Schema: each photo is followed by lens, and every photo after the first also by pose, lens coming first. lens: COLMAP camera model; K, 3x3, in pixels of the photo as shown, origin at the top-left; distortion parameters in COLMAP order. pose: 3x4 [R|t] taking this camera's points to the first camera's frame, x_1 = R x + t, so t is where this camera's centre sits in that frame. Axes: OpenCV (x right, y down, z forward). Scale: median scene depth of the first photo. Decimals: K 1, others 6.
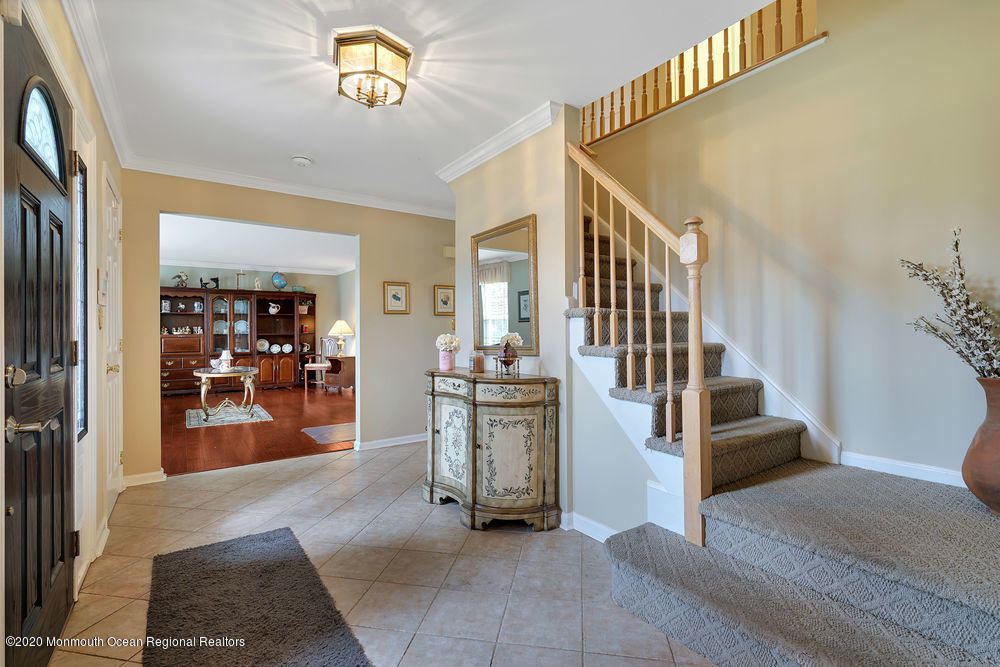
lens RADIAL K [[462.5, 0, 501.6], [0, 462.5, 332.6], [0, 0, 1]] dist [0.000151, -0.000004]
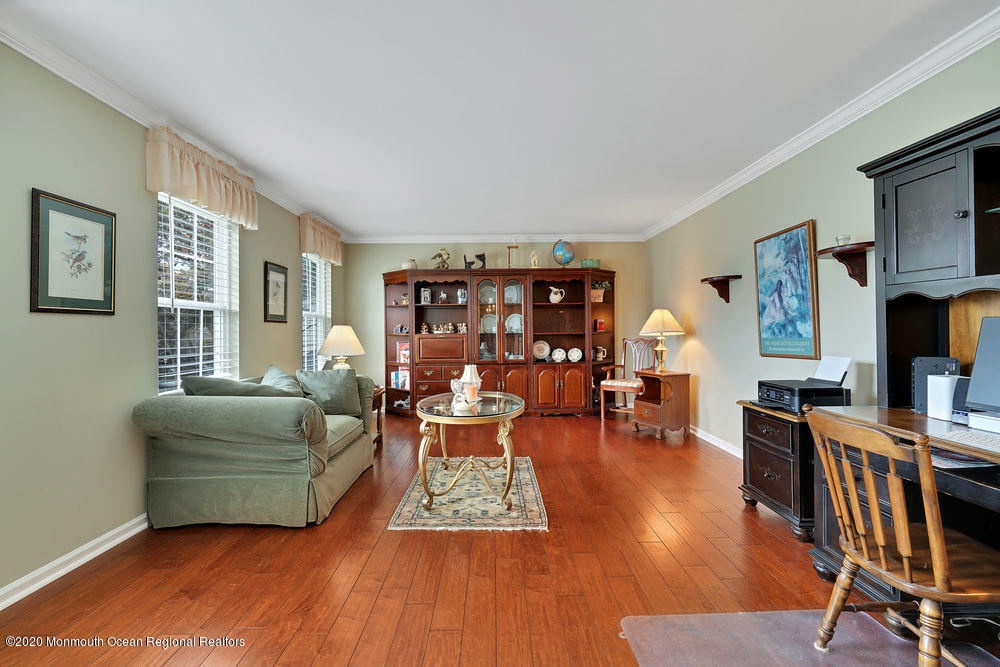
lens RADIAL K [[462.5, 0, 500.1], [0, 462.5, 330.2], [0, 0, 1]] dist [0.000151, -0.000004]
pose [[0.830301, -0.003992, -0.557301, -0.187878], [0.003856, 0.999992, -0.001418, -0.000473], [0.557302, -0.000971, 0.830309, 0.400586]]
